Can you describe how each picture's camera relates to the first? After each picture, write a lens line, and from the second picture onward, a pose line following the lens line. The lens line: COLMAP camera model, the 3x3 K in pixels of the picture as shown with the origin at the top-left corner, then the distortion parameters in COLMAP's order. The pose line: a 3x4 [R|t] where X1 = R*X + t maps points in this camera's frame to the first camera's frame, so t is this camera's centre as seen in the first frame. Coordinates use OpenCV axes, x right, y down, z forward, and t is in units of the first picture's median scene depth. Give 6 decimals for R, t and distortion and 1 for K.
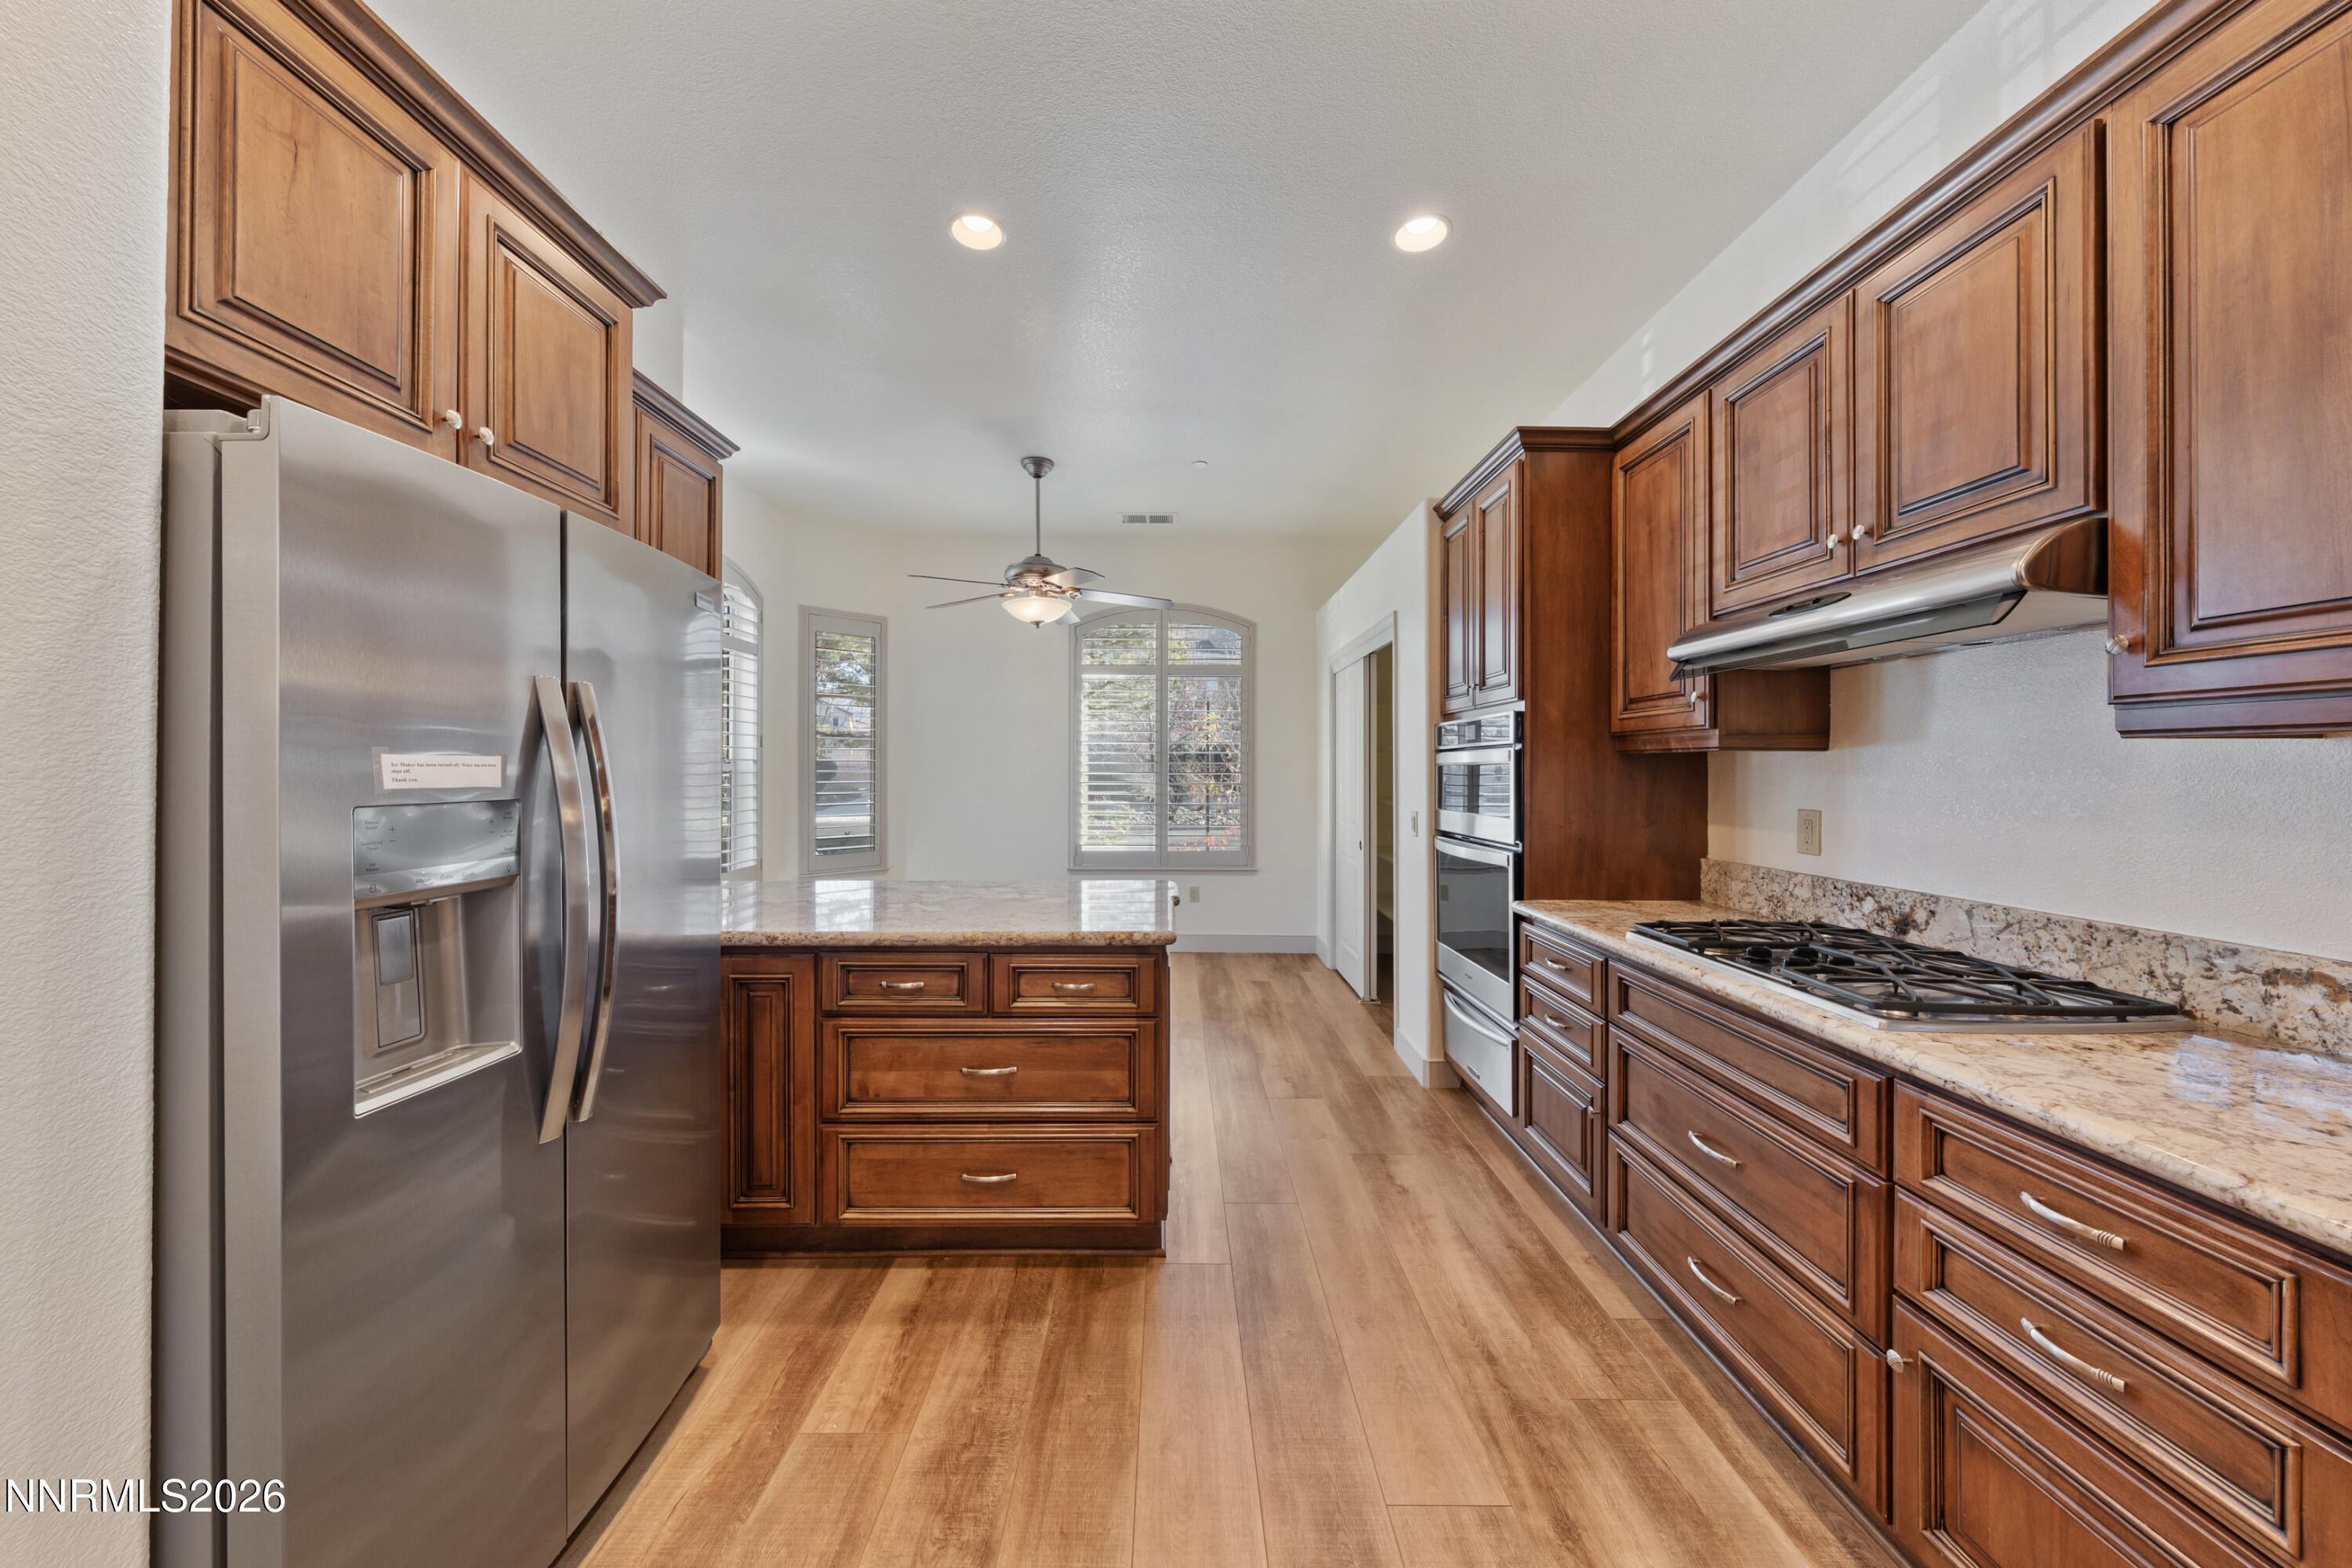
lens RADIAL K [[806.2, 0, 1171.7], [0, 806.2, 766.7], [0, 0, 1]] dist [-0.000095, 0.000062]
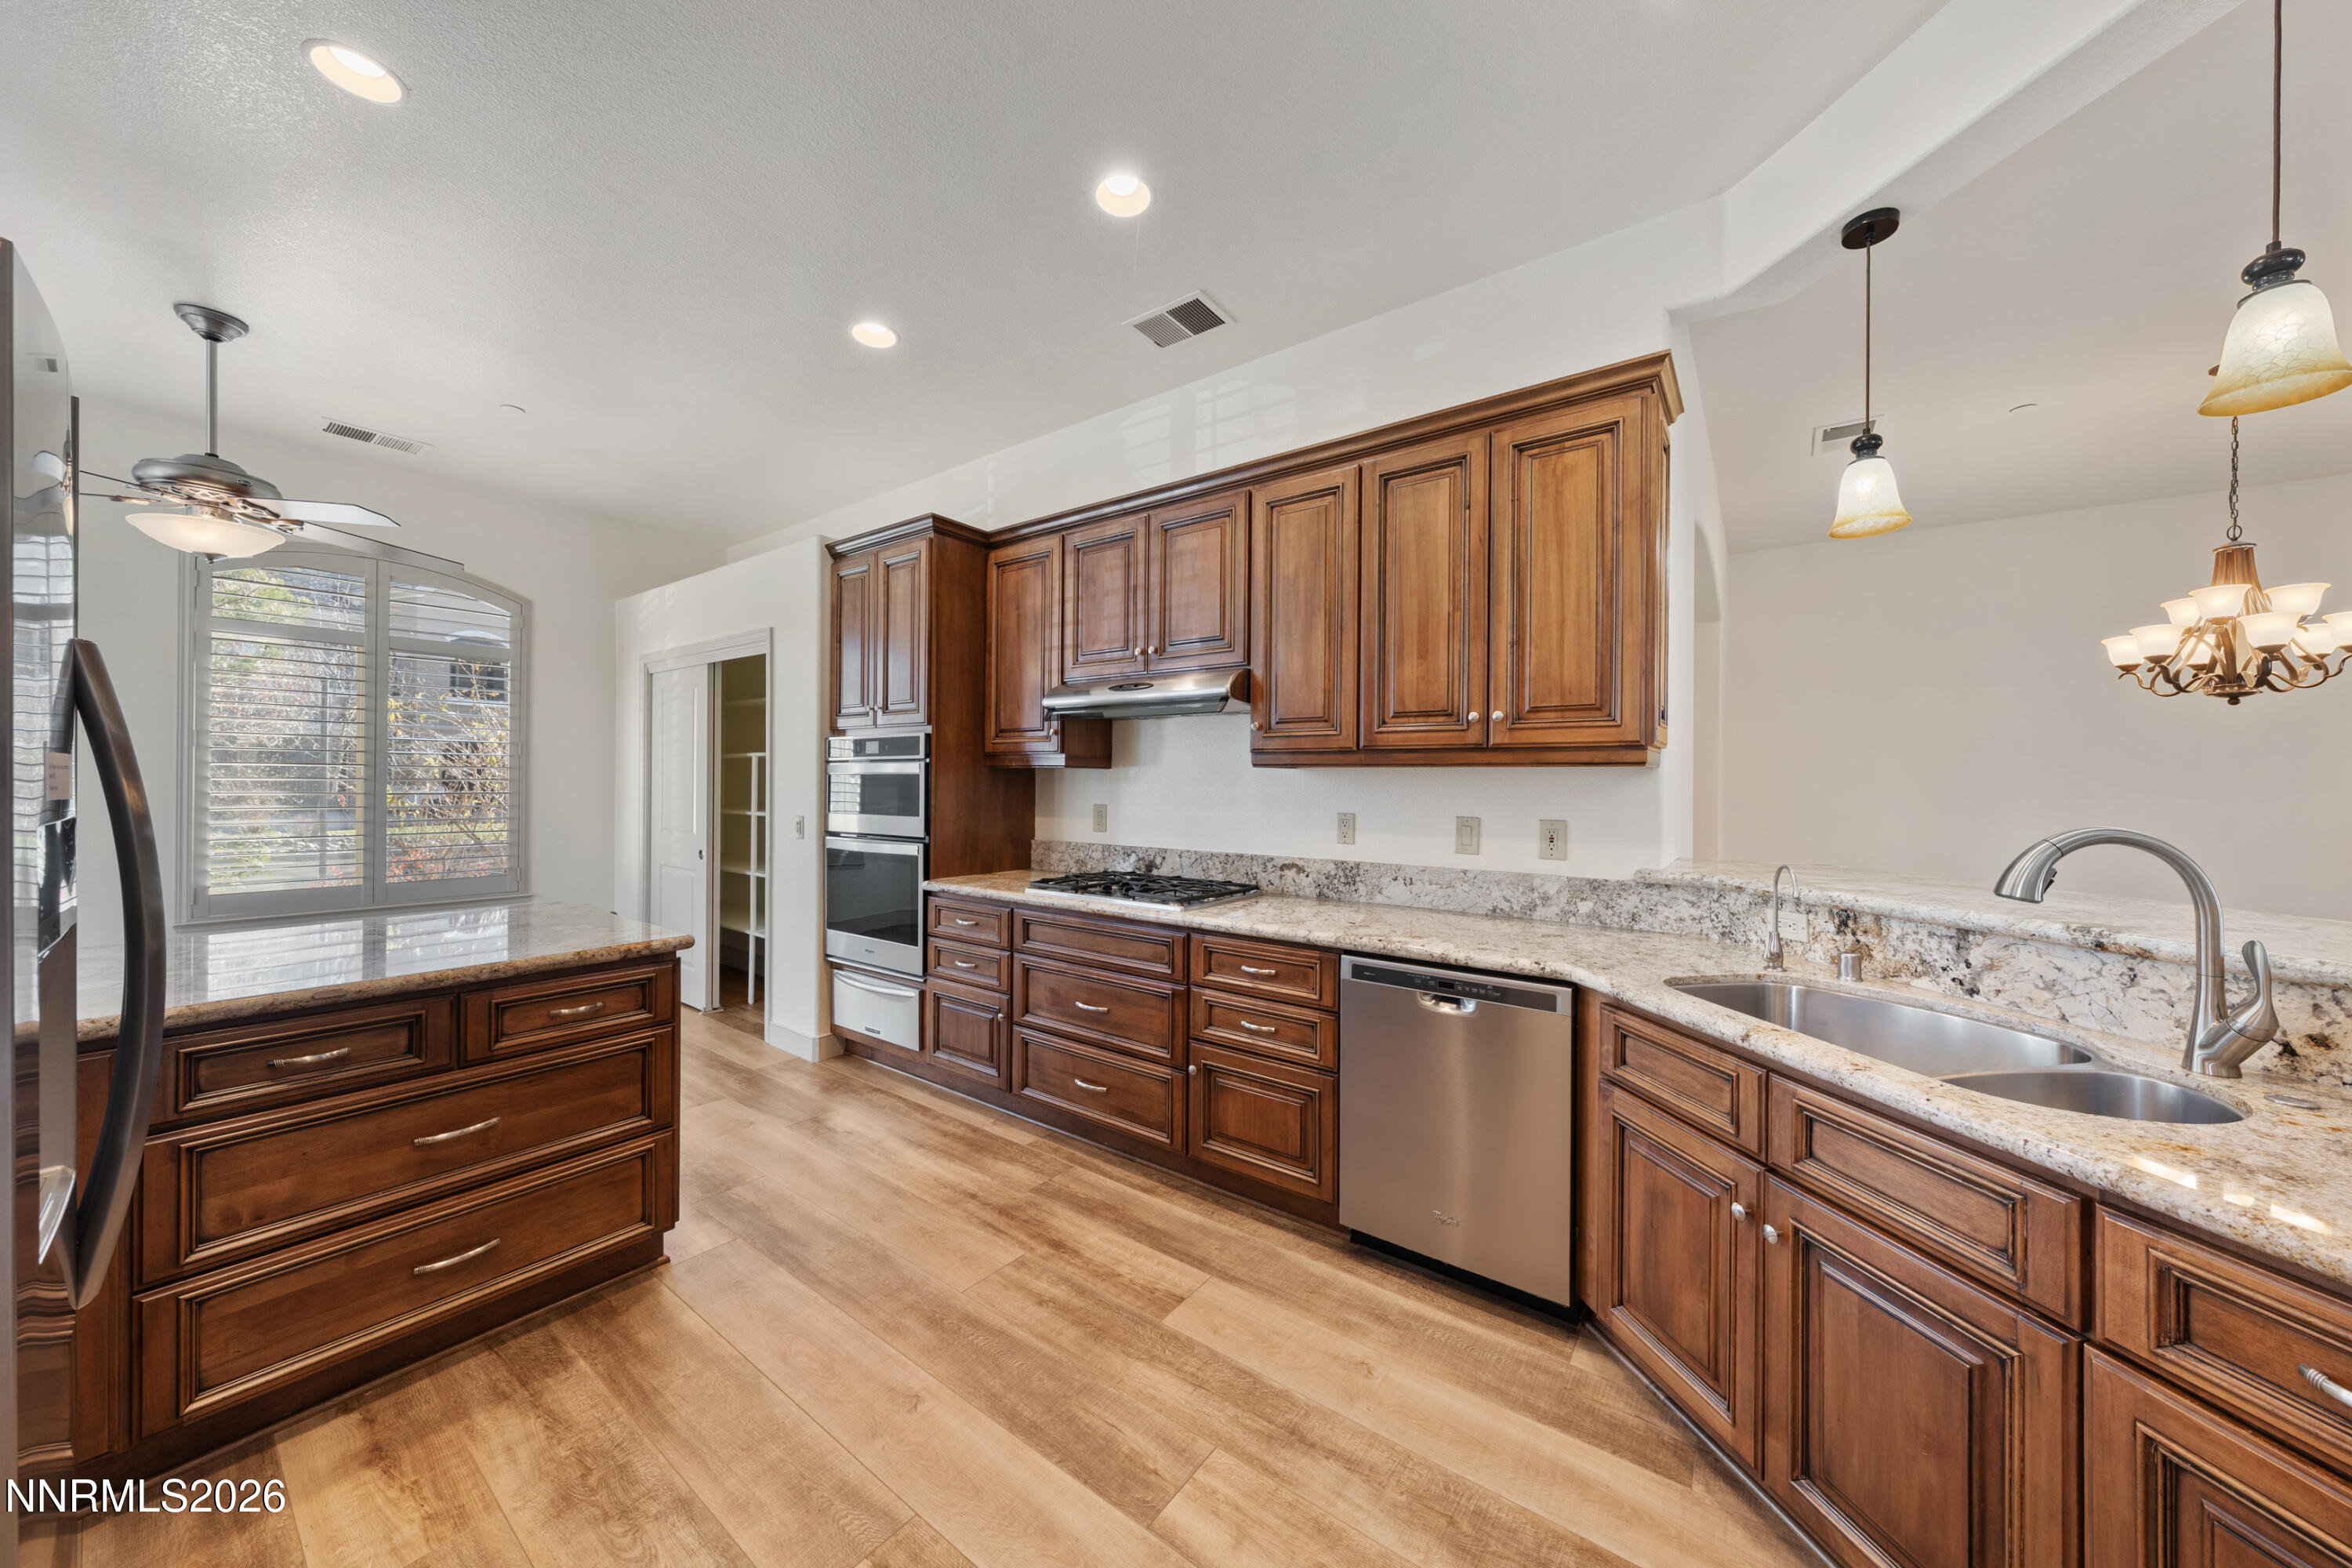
lens RADIAL K [[800.1, 0, 1174.2], [0, 800.1, 782.4], [0, 0, 1]] dist [-0.000267, 0.000212]
pose [[0.596424, 0.002710, 0.802665, -0.449232], [-0.009950, 0.999942, 0.004017, 0.000277], [-0.802608, -0.010382, 0.596417, -0.097053]]
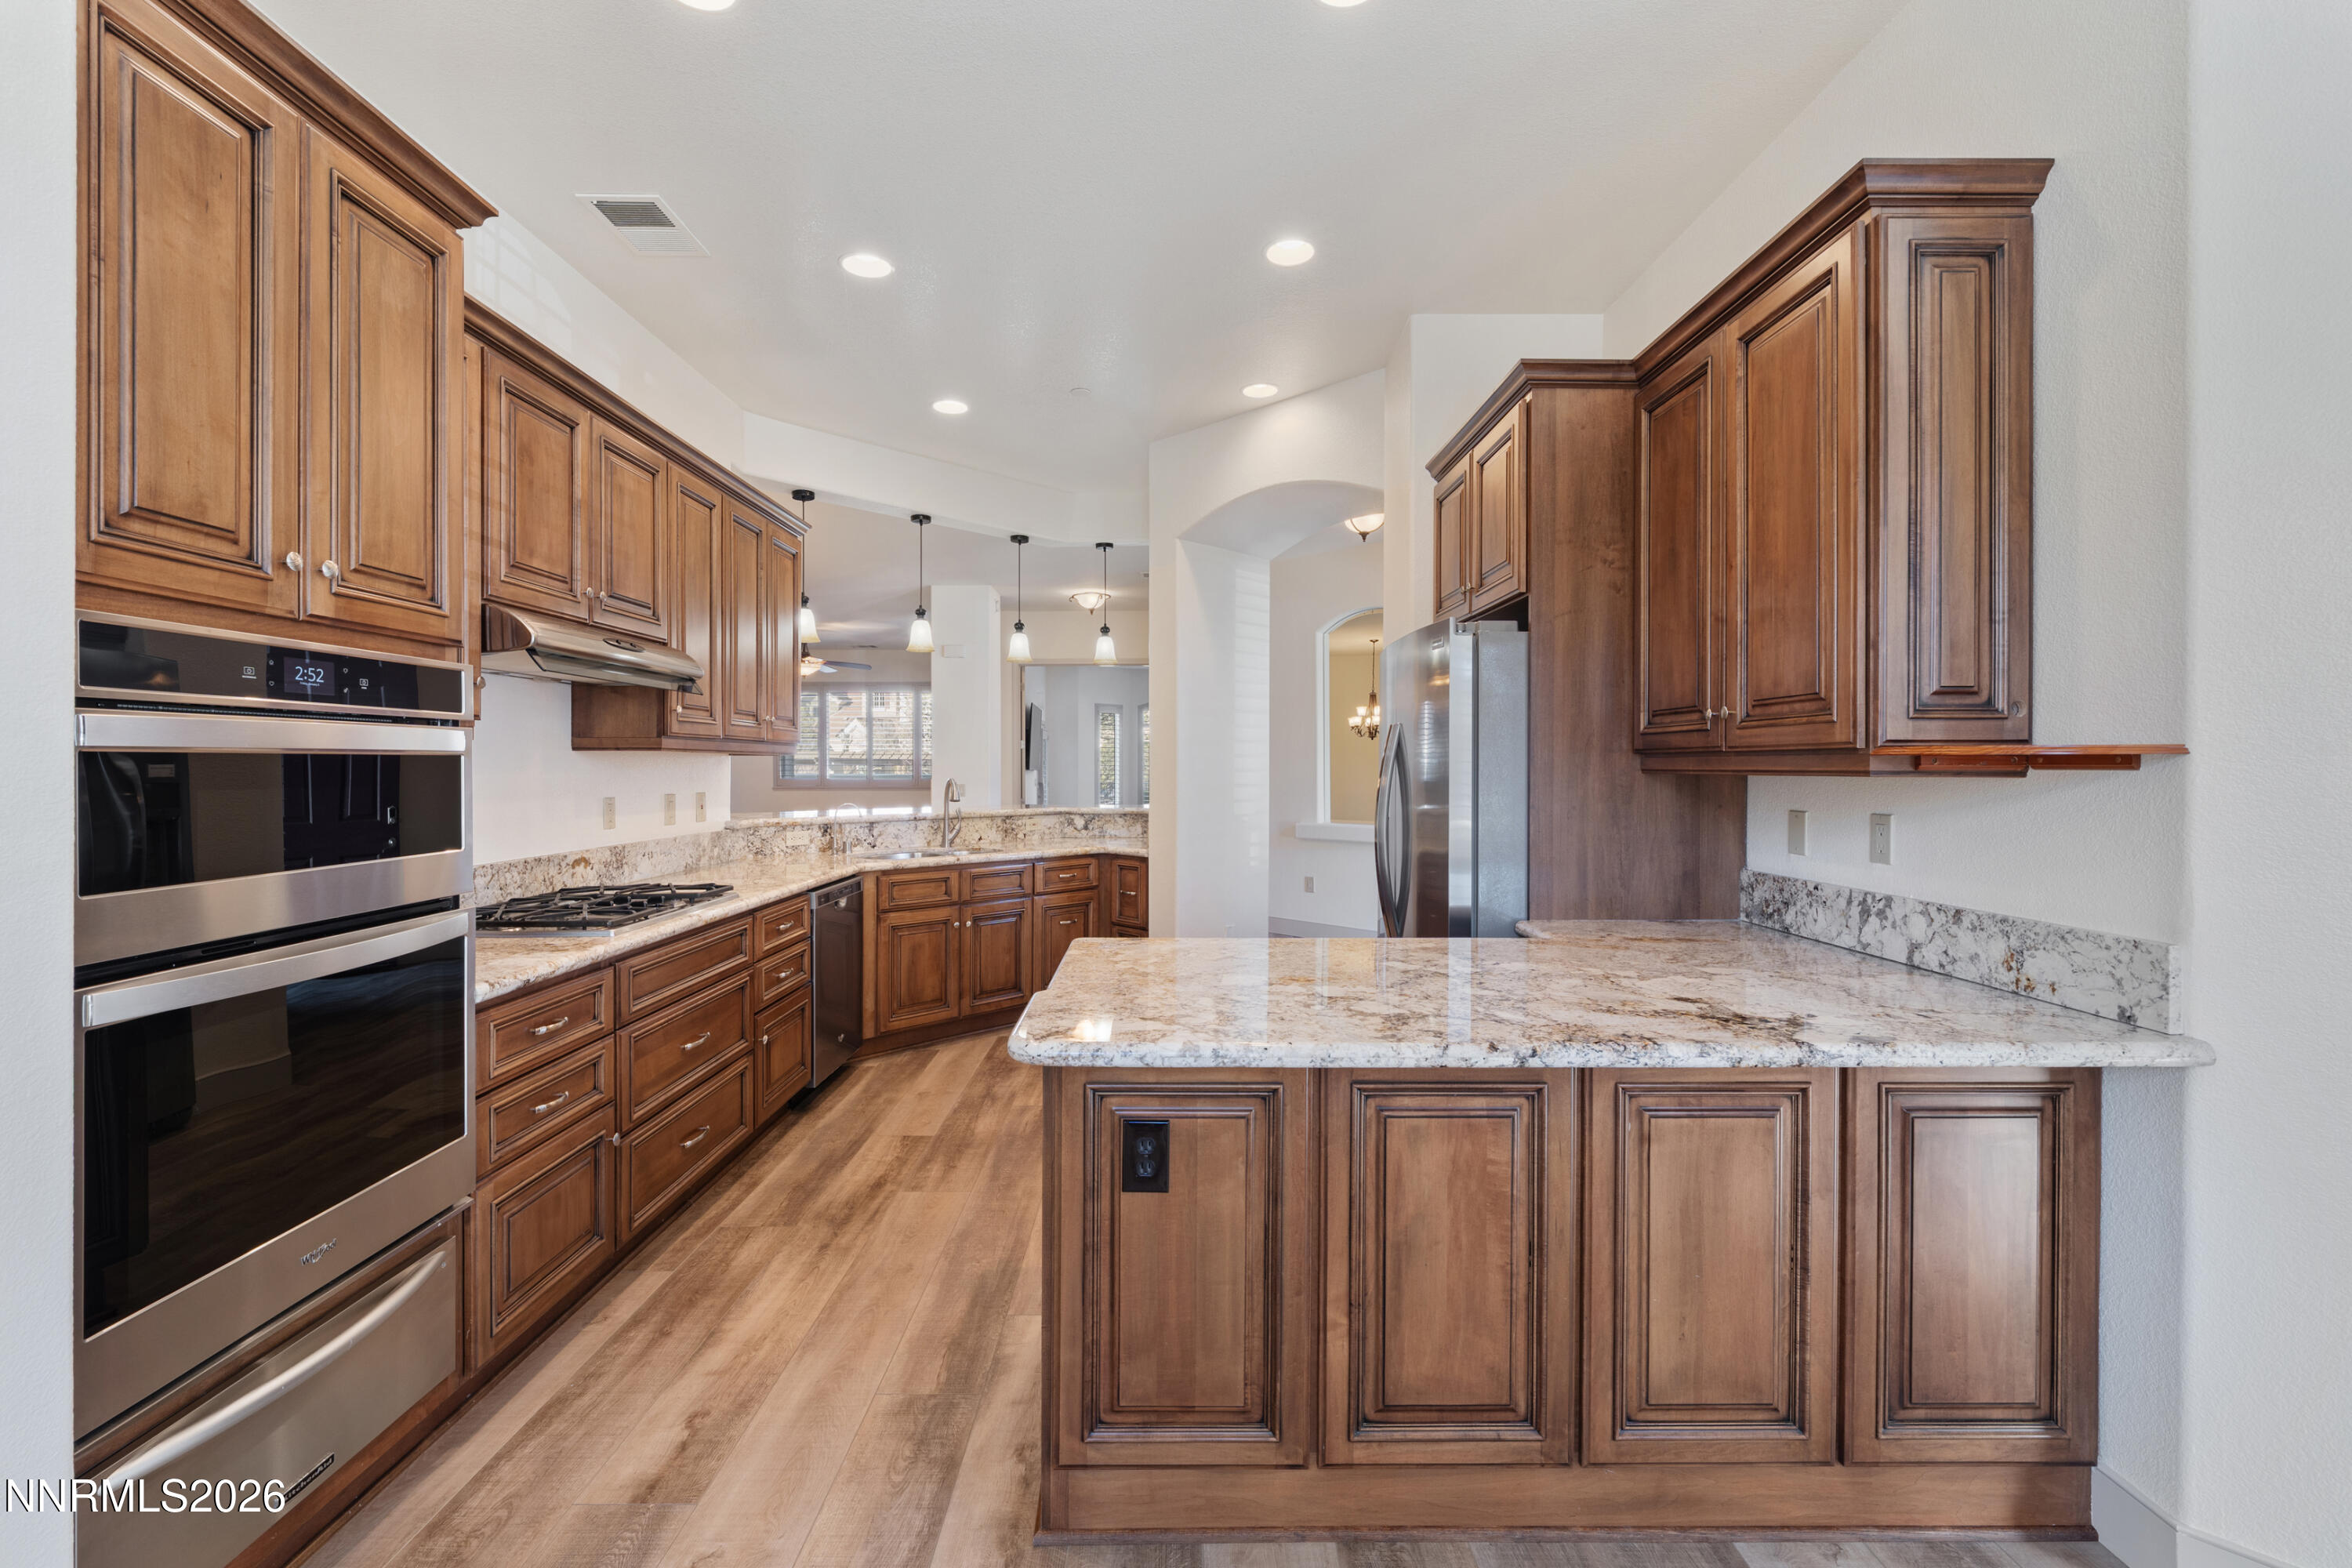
lens RADIAL K [[1003.2, 0, 1172.6], [0, 1003.2, 770.8], [0, 0, 1]] dist [-0.000316, 0.000331]
pose [[-0.999999, -0.001567, -0.000690, -0.112761], [-0.001568, 0.999998, 0.001245, 0.007699], [0.000688, 0.001246, -0.999999, 2.177249]]
